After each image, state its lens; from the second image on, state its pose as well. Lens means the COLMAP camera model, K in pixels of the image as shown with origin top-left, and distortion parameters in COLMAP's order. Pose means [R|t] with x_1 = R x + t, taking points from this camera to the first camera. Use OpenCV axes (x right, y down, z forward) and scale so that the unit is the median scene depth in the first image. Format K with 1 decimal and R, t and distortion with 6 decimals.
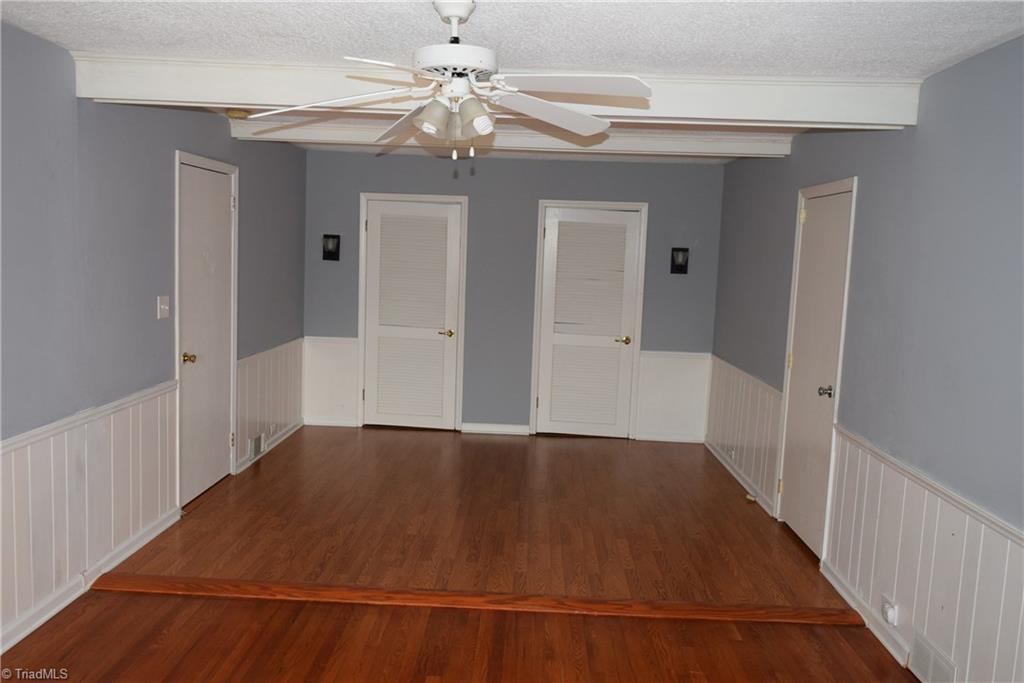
lens RADIAL K [[789.4, 0, 512.2], [0, 789.4, 340.3], [0, 0, 1]] dist [-0.005905, -0.003063]
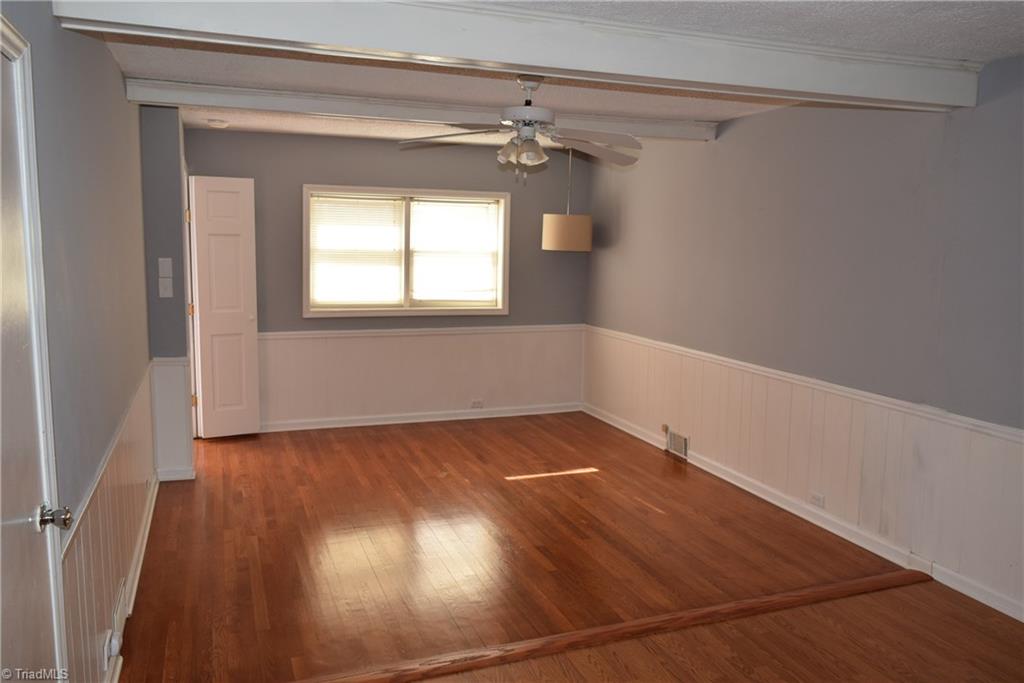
lens RADIAL K [[789.4, 0, 512.4], [0, 789.4, 341.9], [0, 0, 1]] dist [-0.005905, -0.003063]
pose [[-0.923244, -0.003429, -0.384200, 0.357358], [-0.092757, 0.972372, 0.214218, -0.158997], [0.372850, 0.233413, -0.898054, 1.609114]]
